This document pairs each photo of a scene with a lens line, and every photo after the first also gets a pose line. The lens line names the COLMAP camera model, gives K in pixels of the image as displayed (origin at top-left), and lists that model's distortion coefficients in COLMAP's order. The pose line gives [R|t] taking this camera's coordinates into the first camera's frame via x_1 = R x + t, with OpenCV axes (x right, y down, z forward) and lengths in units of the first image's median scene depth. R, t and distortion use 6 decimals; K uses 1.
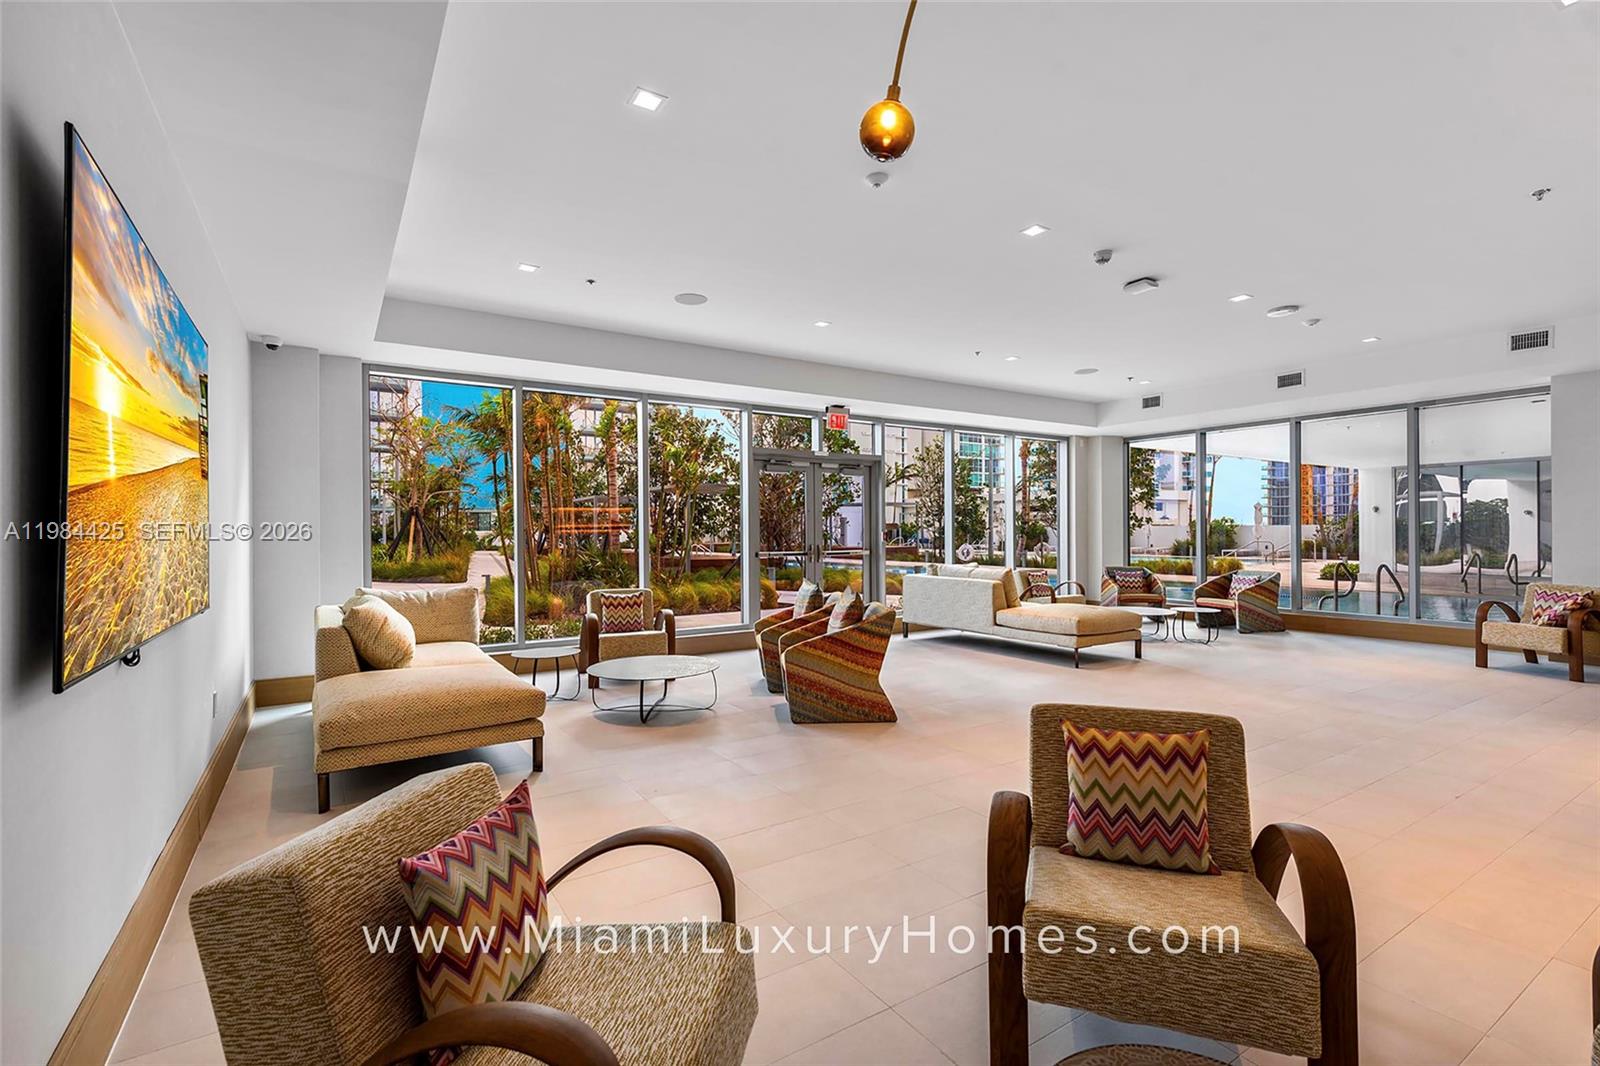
lens RADIAL K [[727.4, 0, 798.3], [0, 727.4, 533.2], [0, 0, 1]] dist [0.000392, 0.000046]
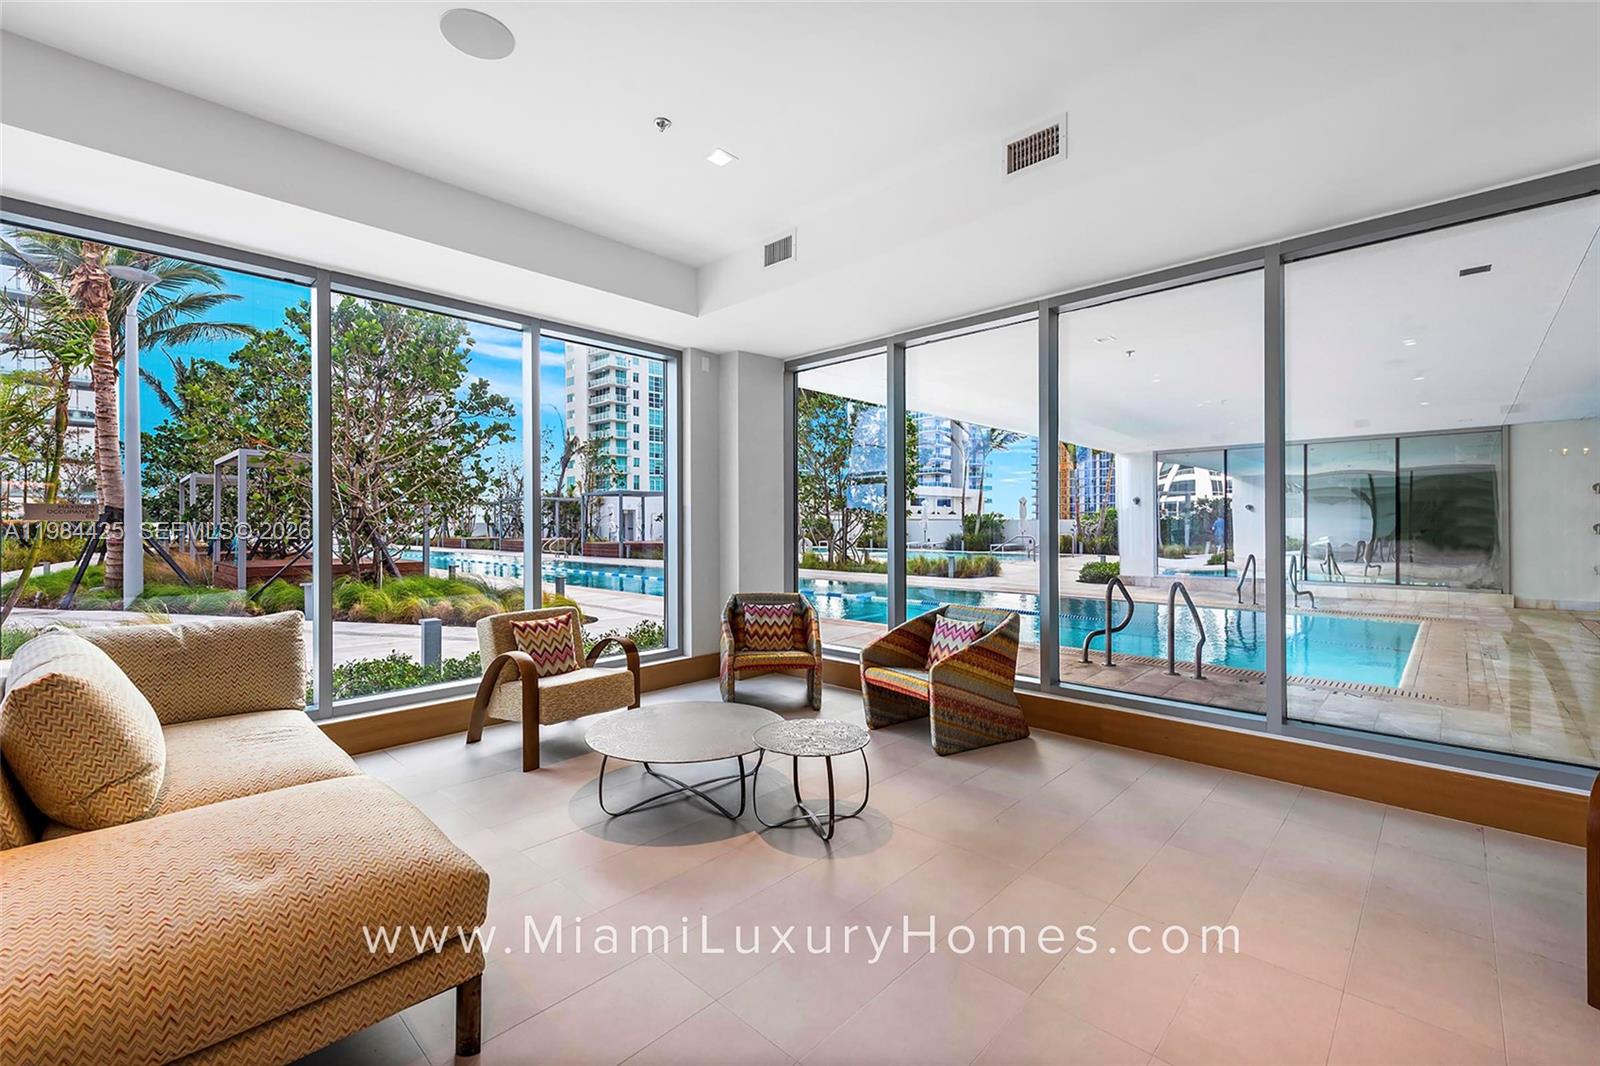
lens RADIAL K [[714.0, 0, 803.2], [0, 714.0, 530.2], [0, 0, 1]] dist [-0.000717, 0.000000]
pose [[0.966748, 0.000377, 0.255732, 0.324125], [-0.001718, 0.999986, 0.005018, -0.003541], [-0.255726, -0.005290, 0.966735, 0.466080]]
